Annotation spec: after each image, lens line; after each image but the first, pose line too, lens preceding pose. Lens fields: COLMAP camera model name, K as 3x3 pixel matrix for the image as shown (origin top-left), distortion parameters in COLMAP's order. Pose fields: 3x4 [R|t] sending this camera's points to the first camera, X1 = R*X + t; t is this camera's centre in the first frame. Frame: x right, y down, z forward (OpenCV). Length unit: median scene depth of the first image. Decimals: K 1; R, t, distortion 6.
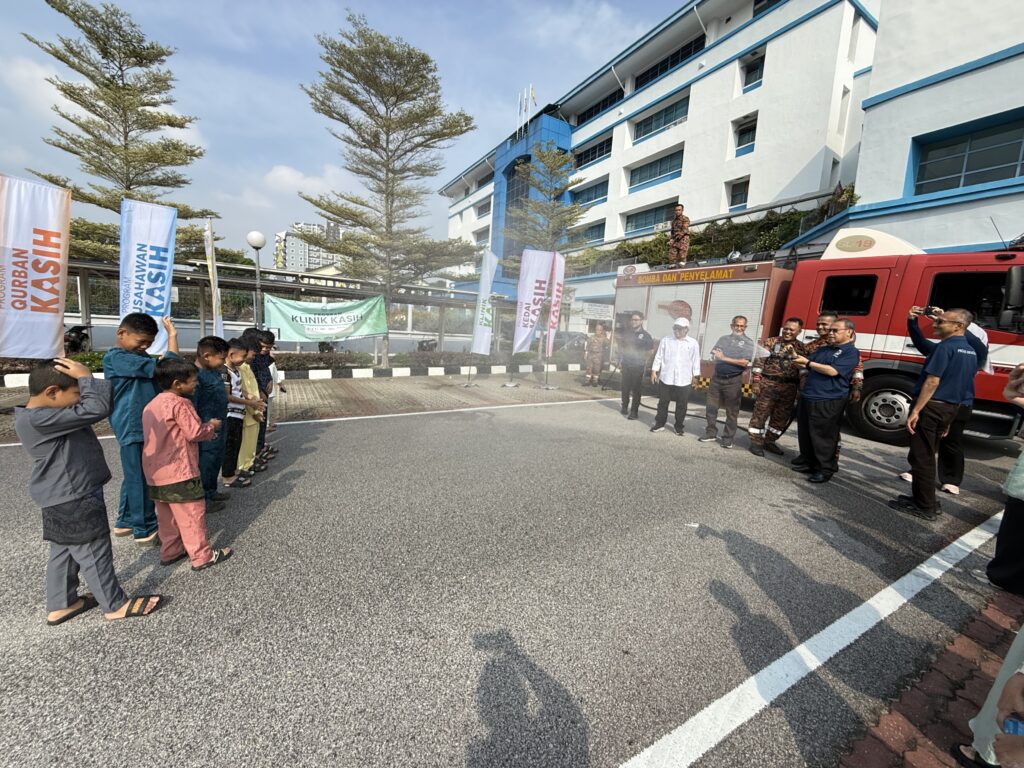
lens RADIAL K [[412.7, 0, 510.9], [0, 412.7, 386.4], [0, 0, 1]] dist [0.000258, -0.000029]
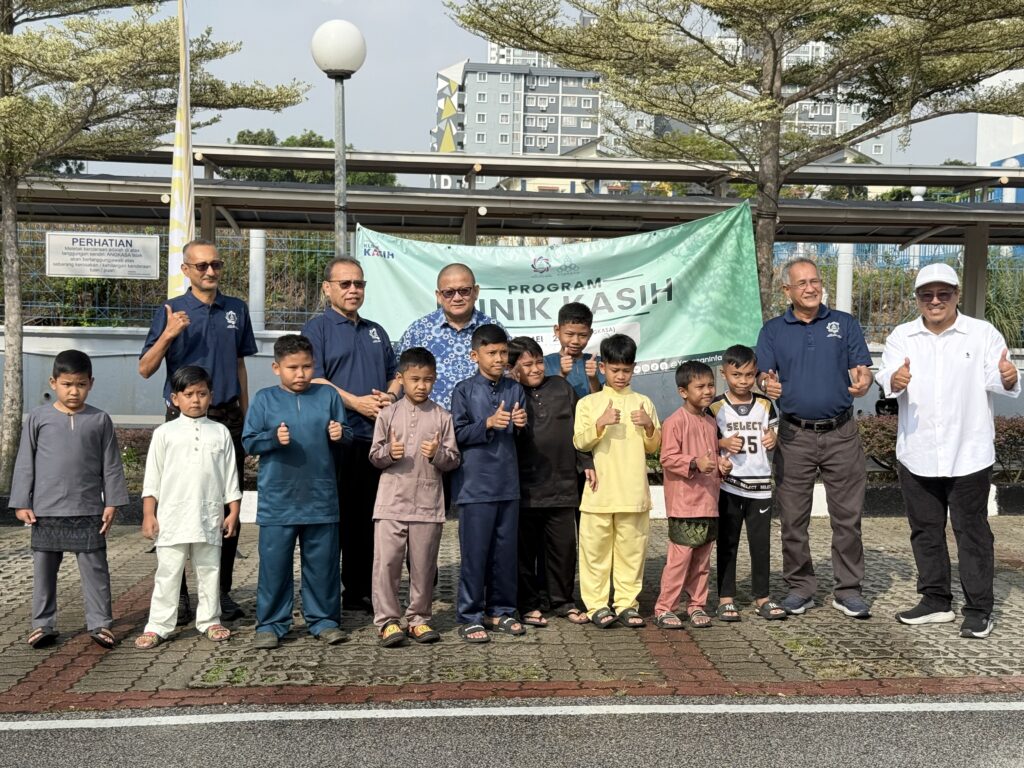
lens RADIAL K [[1411.1, 0, 512.0], [0, 1411.1, 384.0], [0, 0, 1]] dist [0.124094, -0.120409]
pose [[0.893998, -0.023996, -0.447428, -0.052469], [-0.027630, 0.993712, -0.108502, -0.007547], [0.447218, 0.109363, 0.887714, 0.171059]]
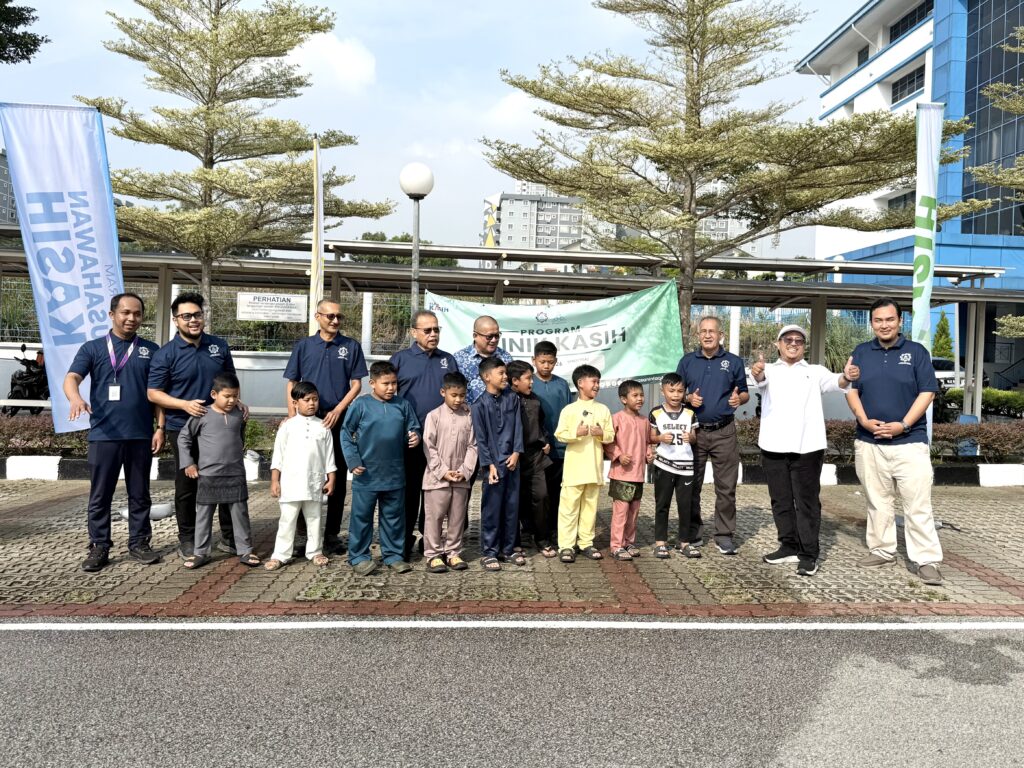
lens RADIAL K [[814.7, 0, 516.0], [0, 814.7, 329.8], [0, 0, 1]] dist [0.126784, -0.227332]
pose [[0.884341, -0.038935, -0.465214, -0.084421], [-0.046625, 0.984167, -0.170999, -0.030696], [0.464507, 0.172912, 0.868525, 0.262219]]
